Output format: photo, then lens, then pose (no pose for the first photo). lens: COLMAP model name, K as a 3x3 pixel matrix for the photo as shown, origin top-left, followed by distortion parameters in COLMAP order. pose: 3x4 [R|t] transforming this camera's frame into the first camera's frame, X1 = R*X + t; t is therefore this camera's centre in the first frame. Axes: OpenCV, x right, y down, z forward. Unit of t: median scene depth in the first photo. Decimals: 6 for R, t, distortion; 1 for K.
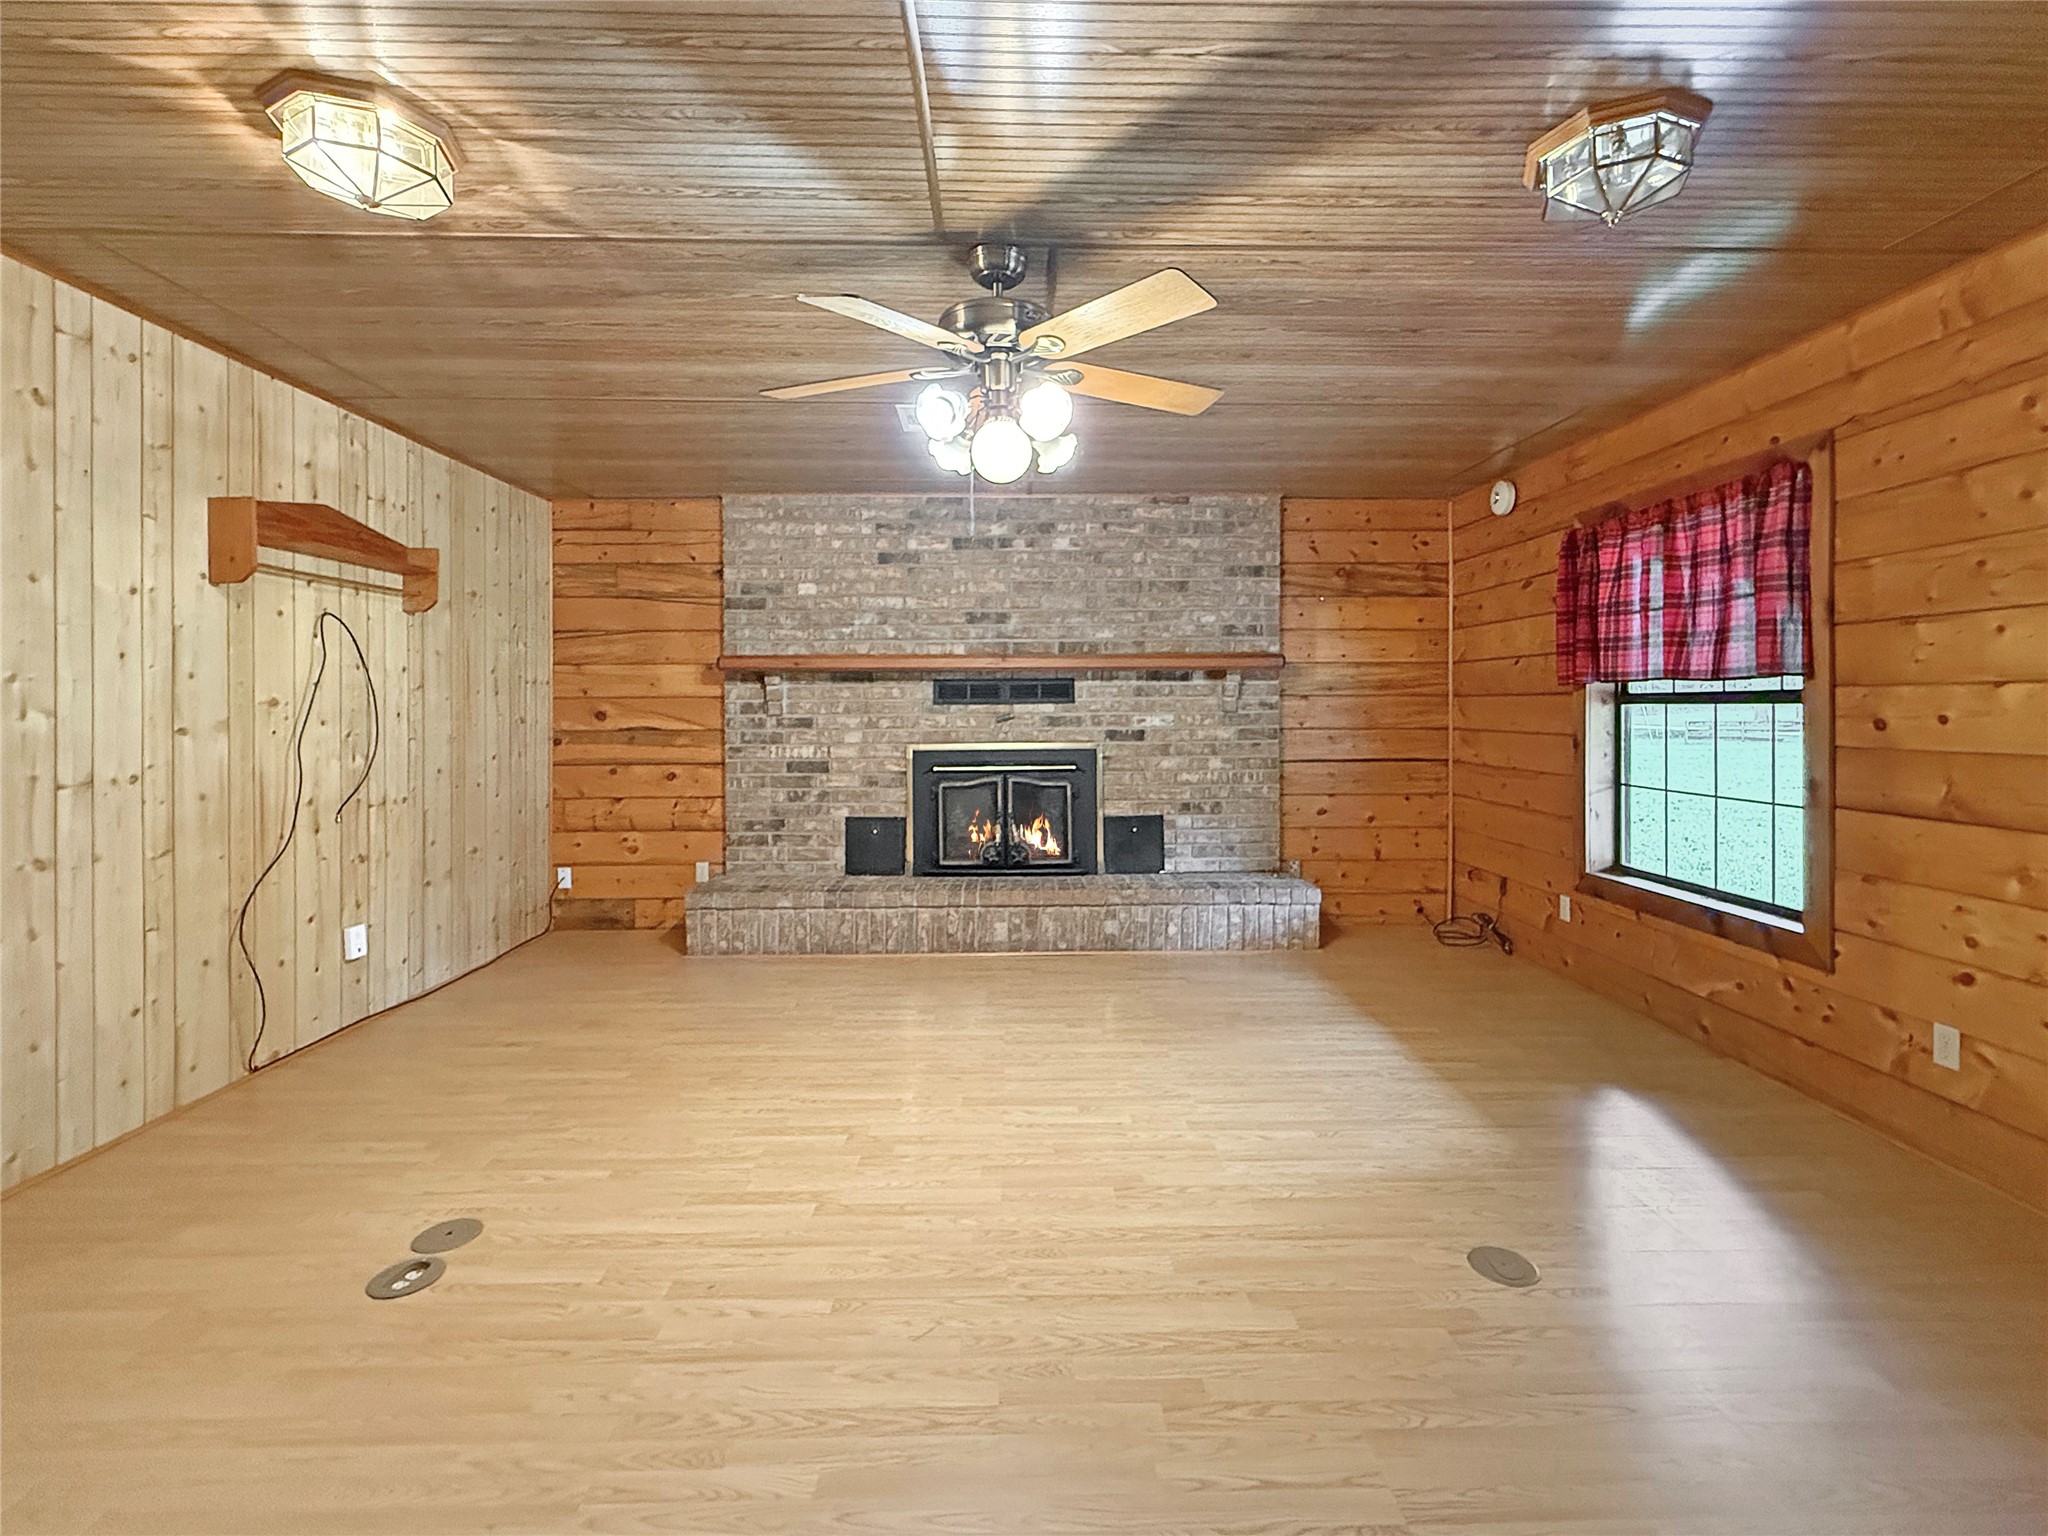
lens RADIAL K [[910.0, 0, 1033.3], [0, 910.0, 707.6], [0, 0, 1]] dist [0.000549, -0.000685]
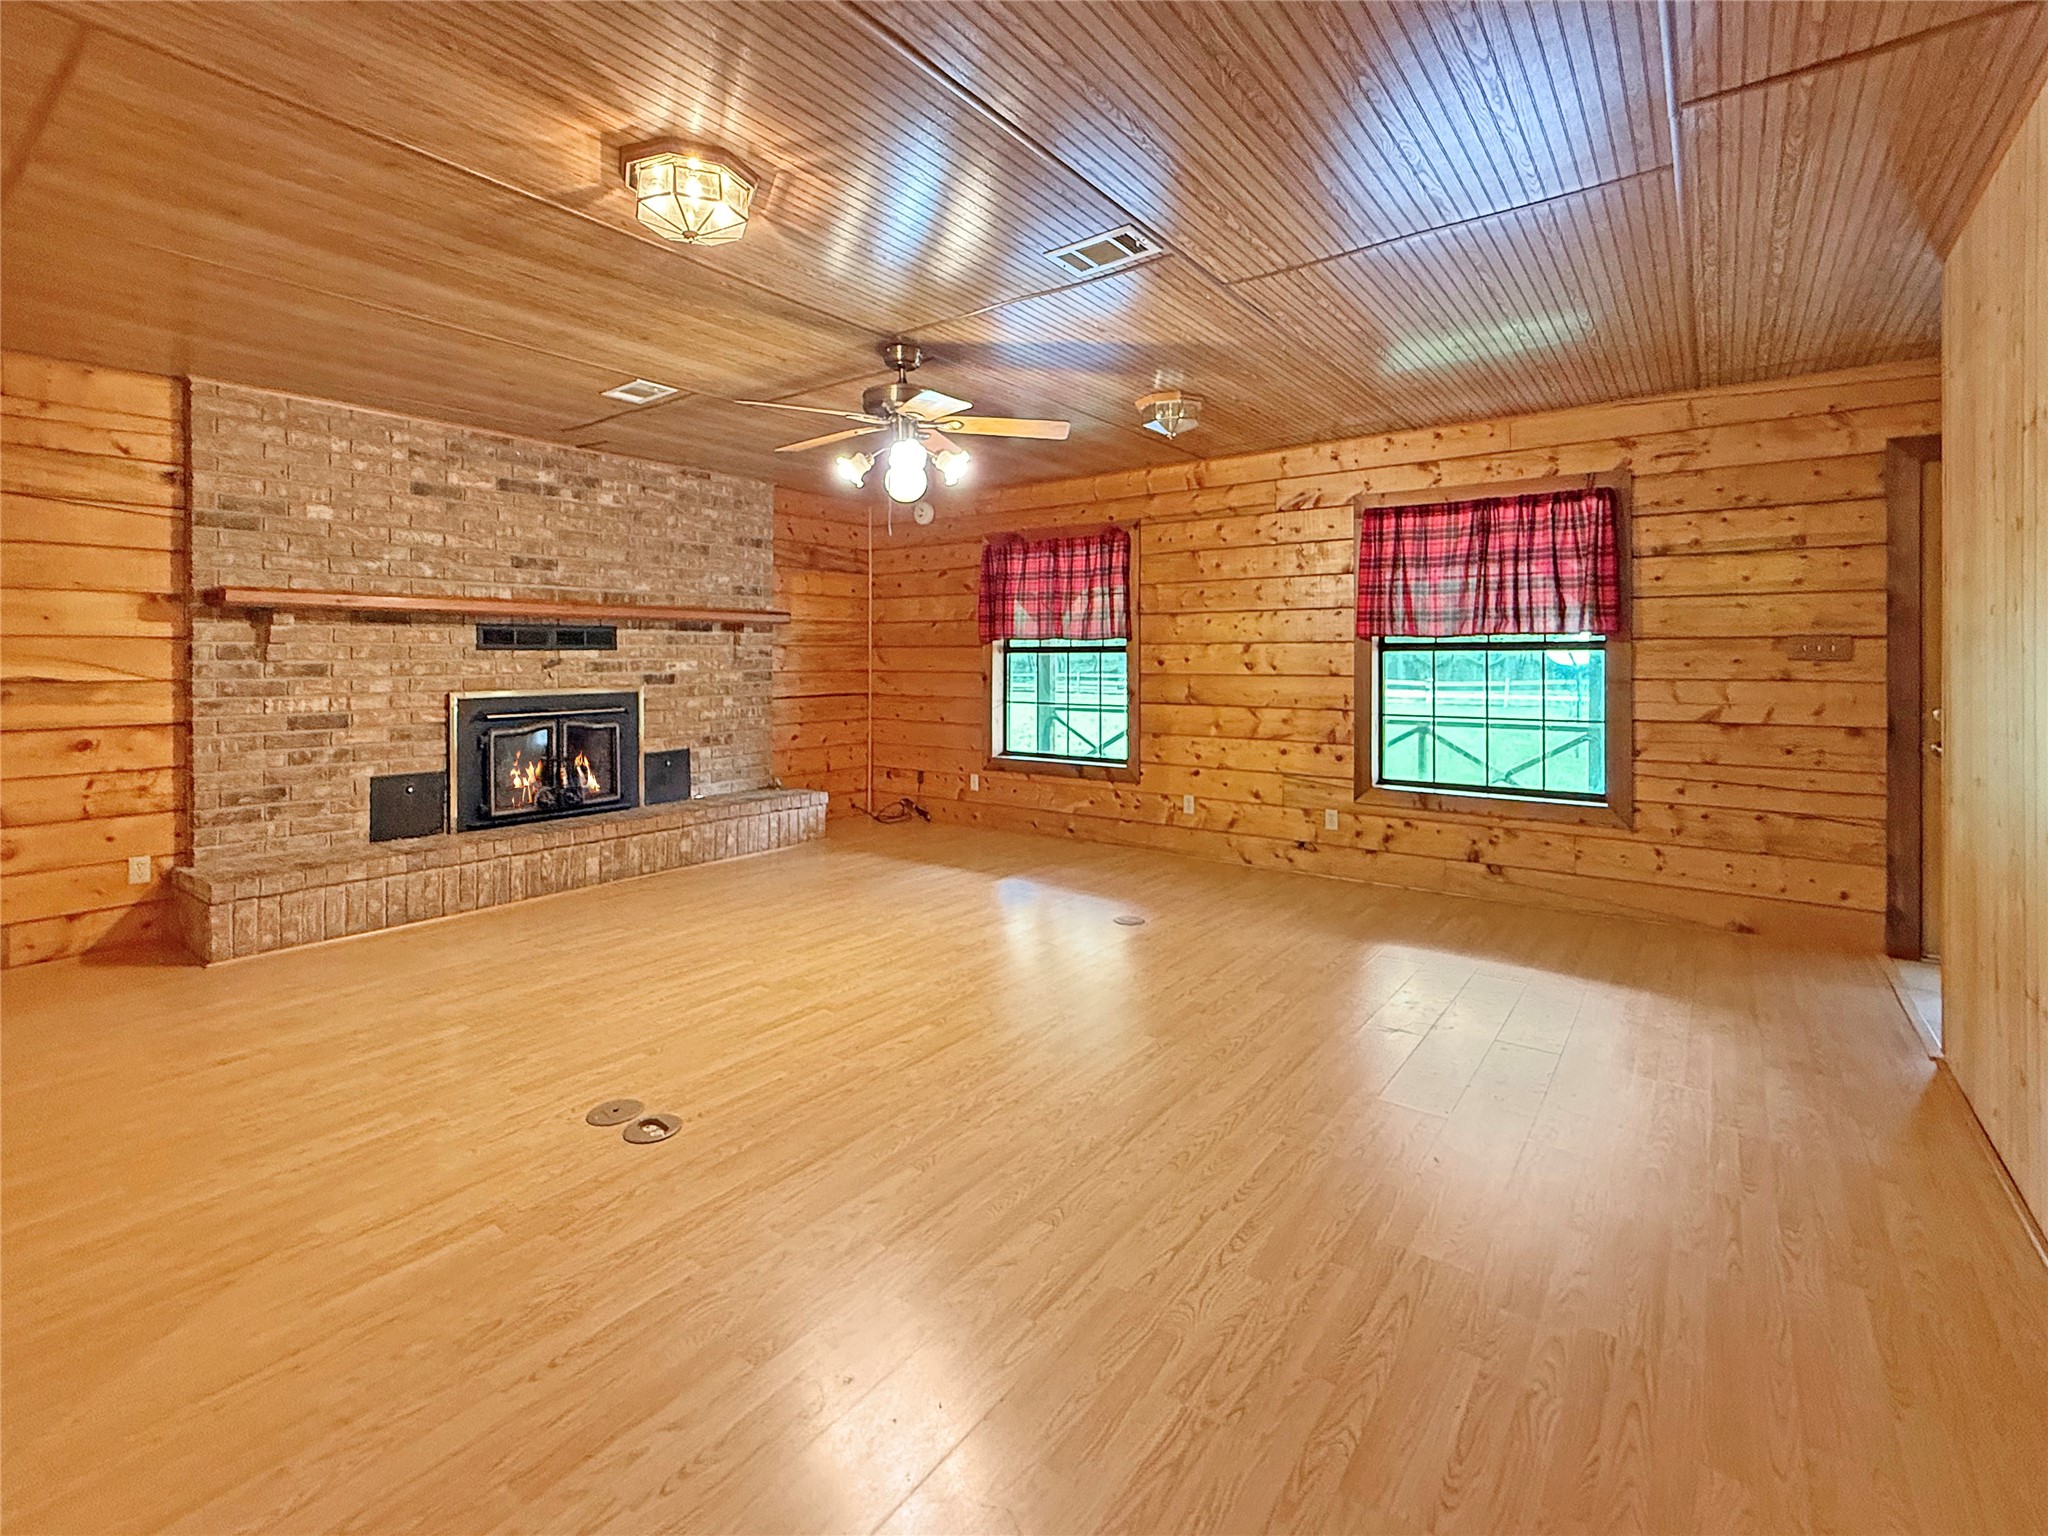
lens RADIAL K [[923.8, 0, 1018.8], [0, 923.8, 659.7], [0, 0, 1]] dist [-0.000616, -0.000216]
pose [[0.620257, 0.000707, 0.784398, -0.519114], [-0.000738, 1.000000, -0.000319, 0.006687], [-0.784398, -0.000381, 0.620257, -0.045340]]
